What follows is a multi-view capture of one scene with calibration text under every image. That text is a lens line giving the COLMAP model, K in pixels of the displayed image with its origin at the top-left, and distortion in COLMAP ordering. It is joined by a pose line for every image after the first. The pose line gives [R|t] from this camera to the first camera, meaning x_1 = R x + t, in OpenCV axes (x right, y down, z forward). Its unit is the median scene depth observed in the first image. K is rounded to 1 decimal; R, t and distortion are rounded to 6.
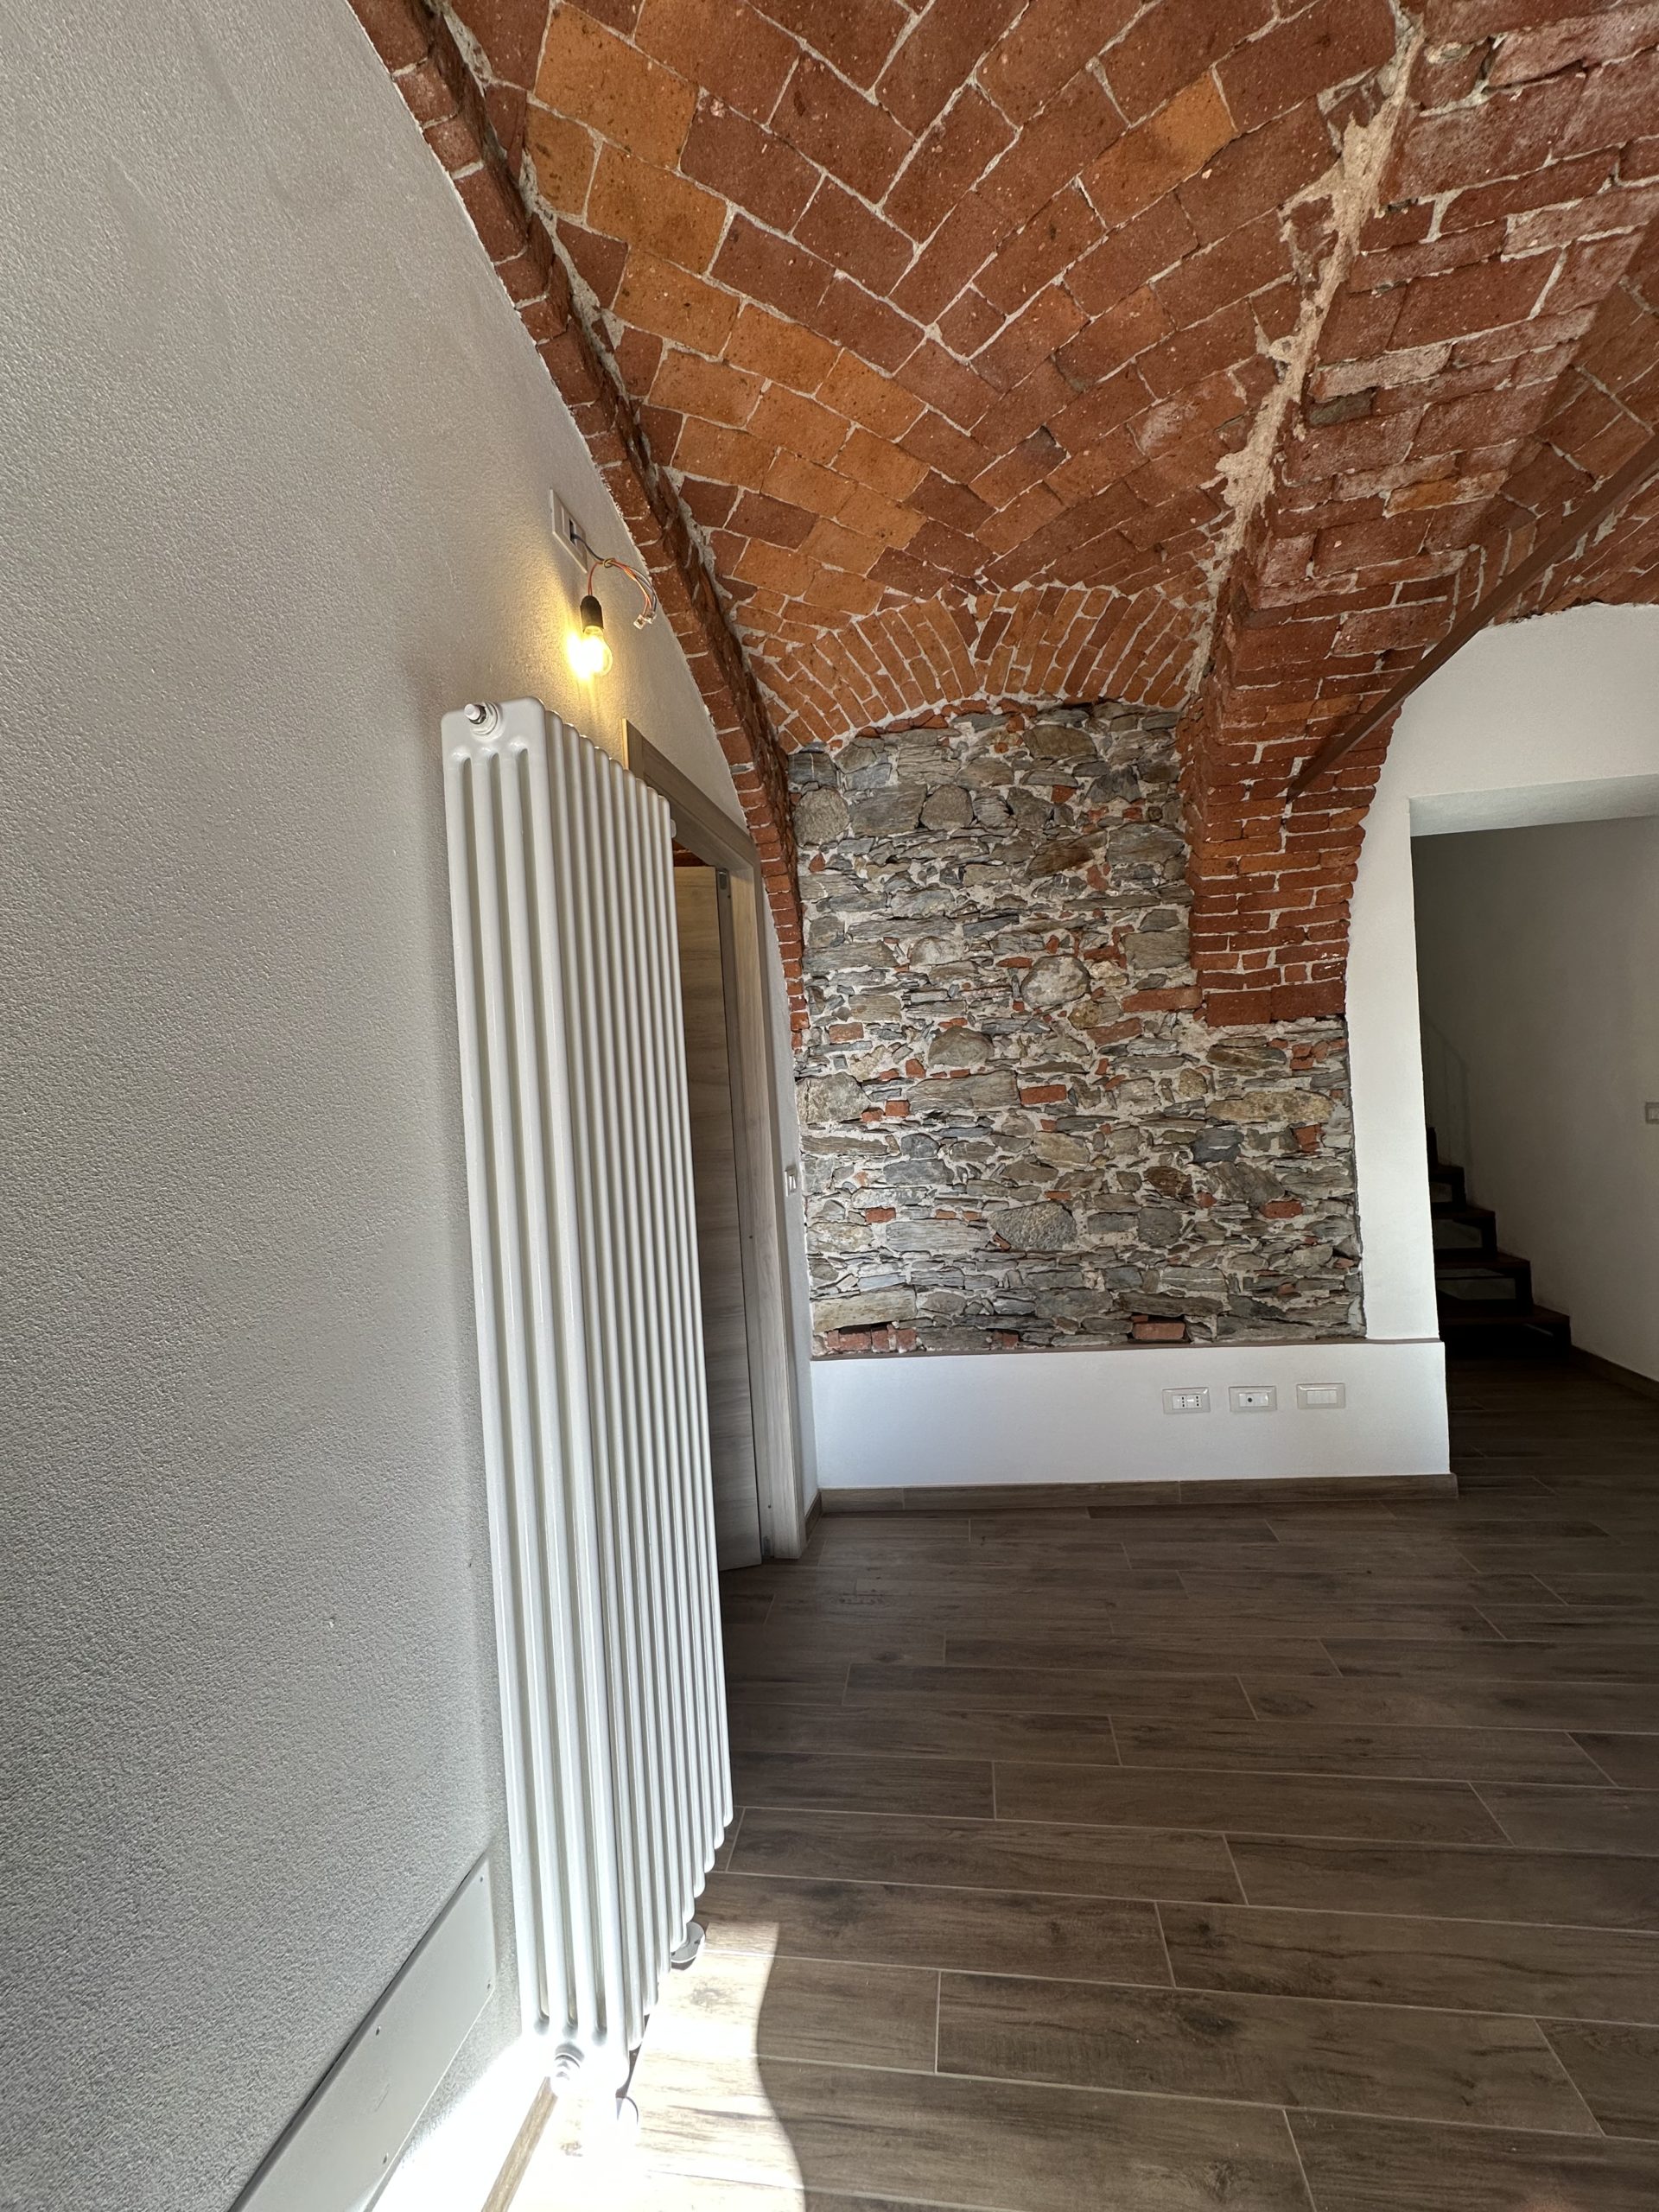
lens RADIAL K [[878.5, 0, 824.2], [0, 878.5, 1102.5], [0, 0, 1]] dist [-0.001676, 0.000194]
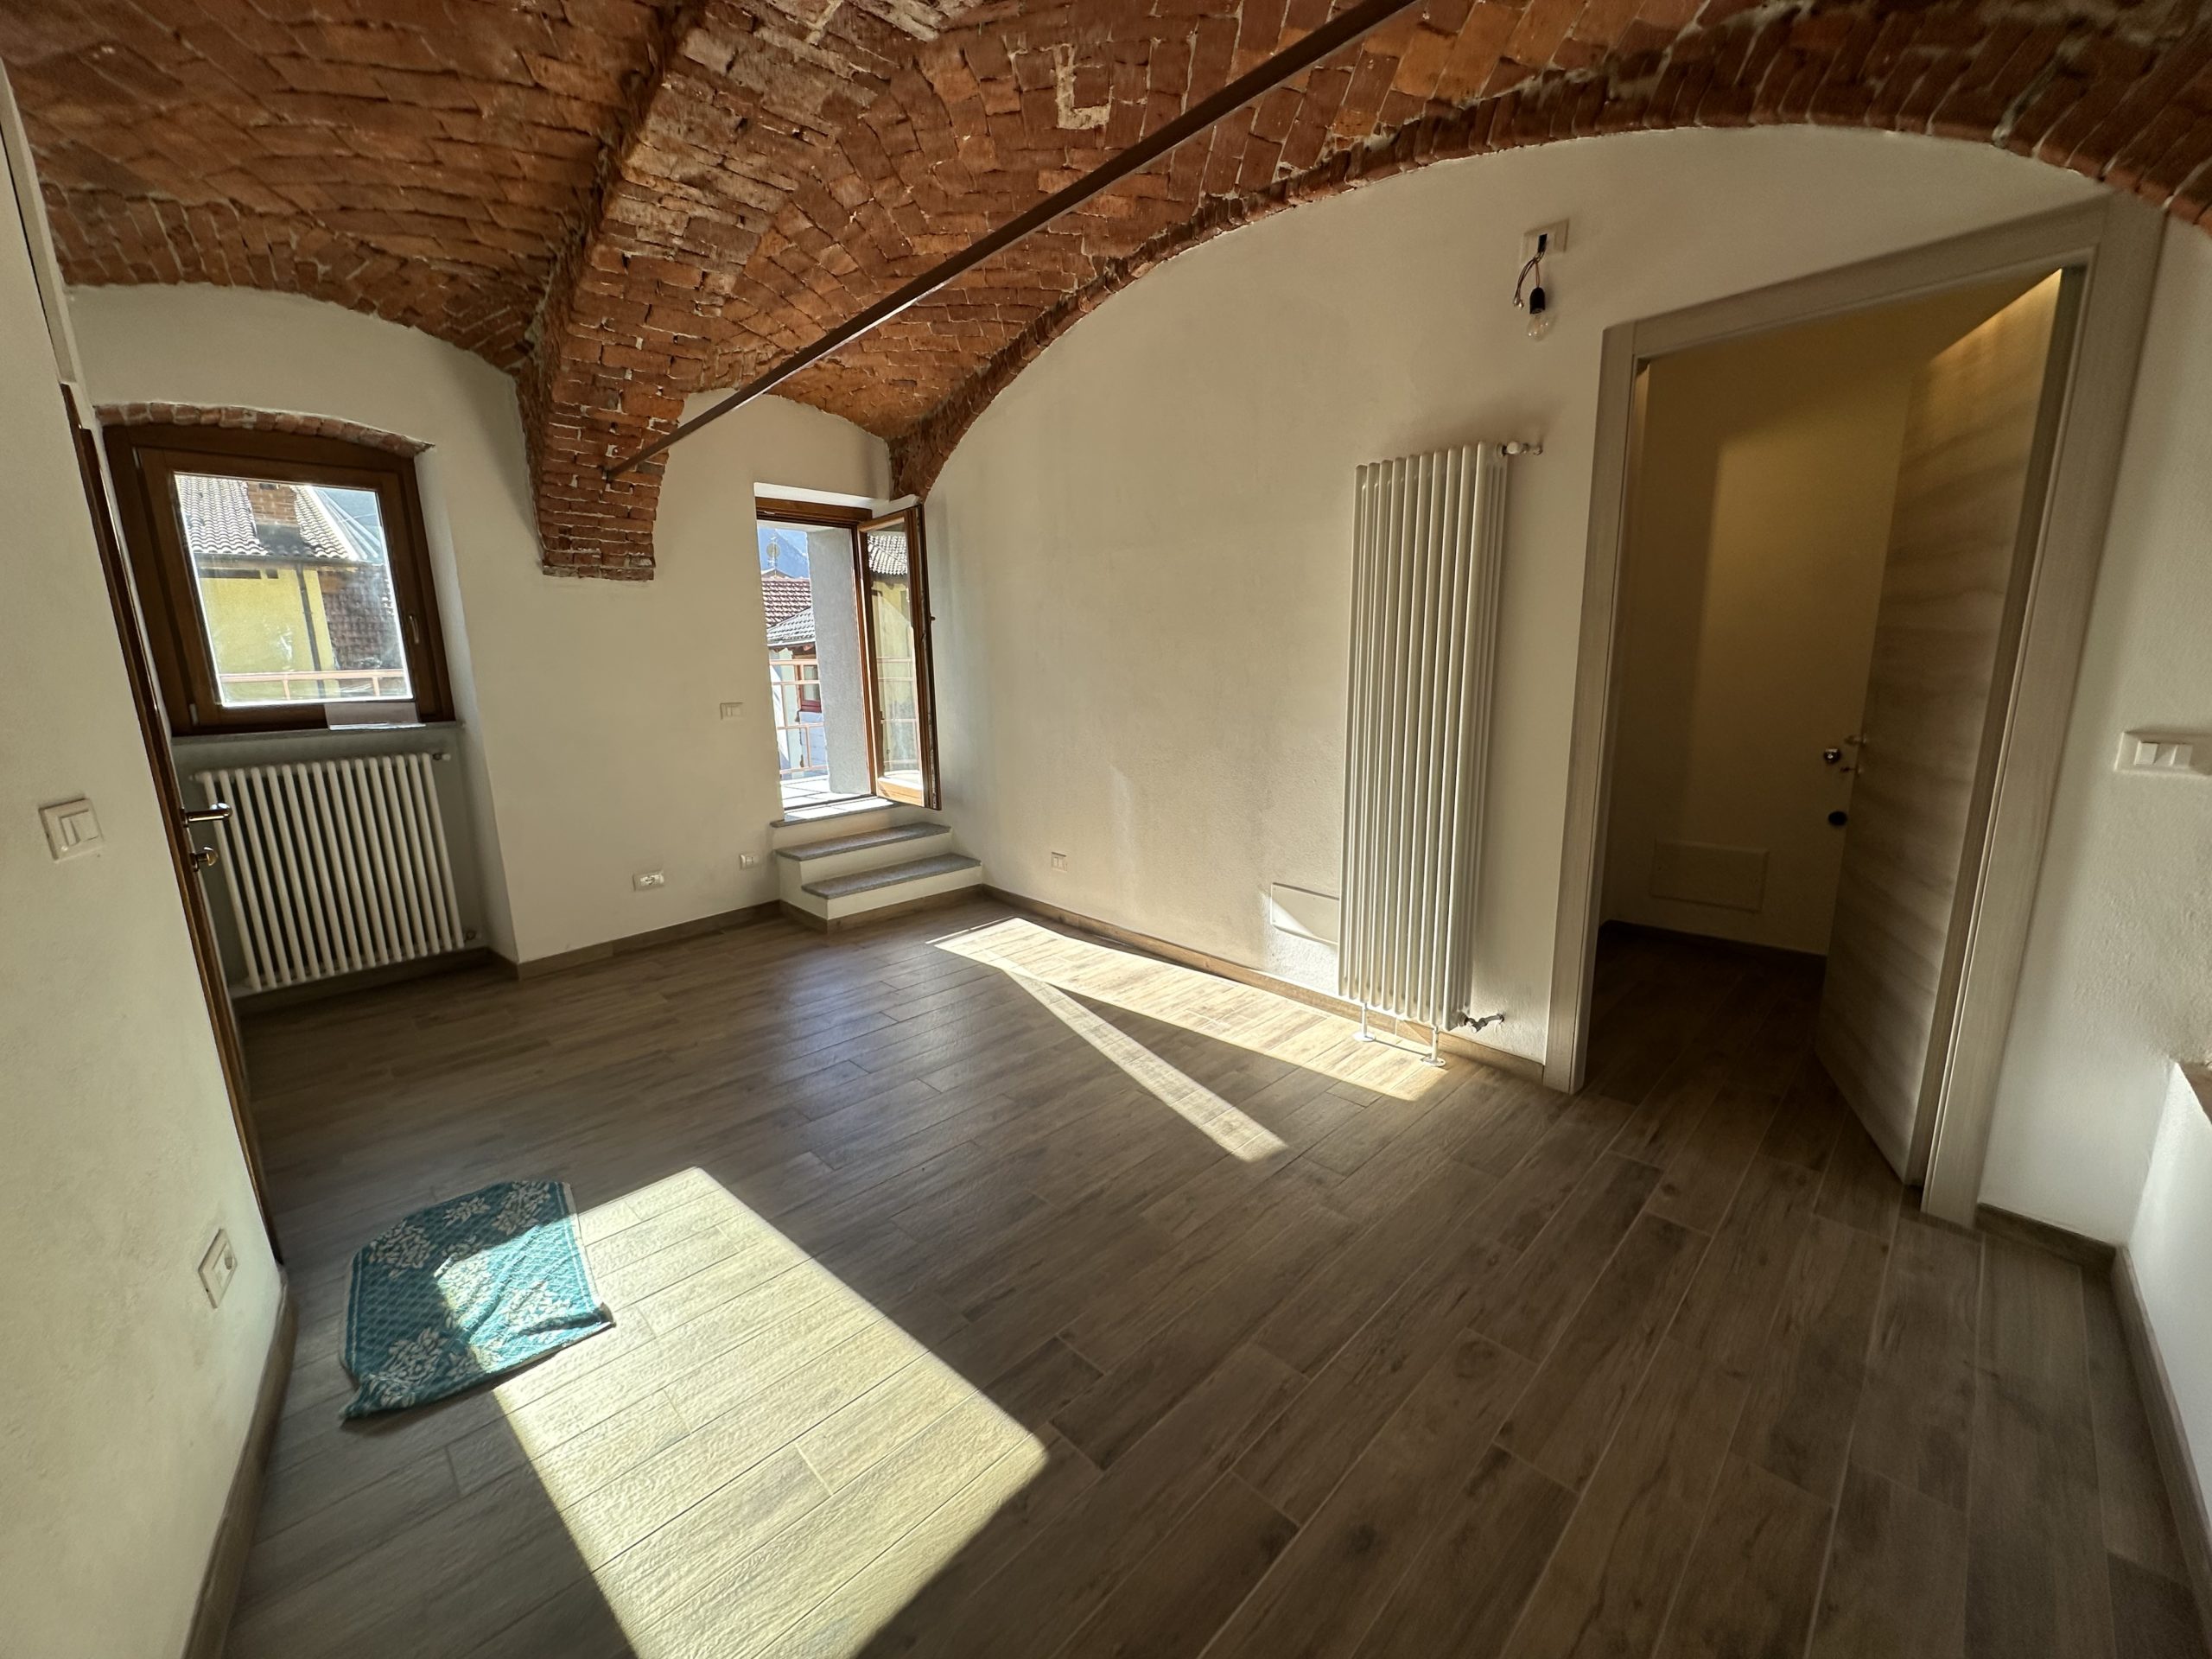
lens RADIAL K [[878.5, 0, 1107.4], [0, 878.5, 832.4], [0, 0, 1]] dist [-0.001676, 0.000194]
pose [[-0.595954, 0.232901, -0.768503, 1.186778], [0.045814, 0.965320, 0.257019, -0.063045], [0.801711, 0.117963, -0.585956, 1.057584]]
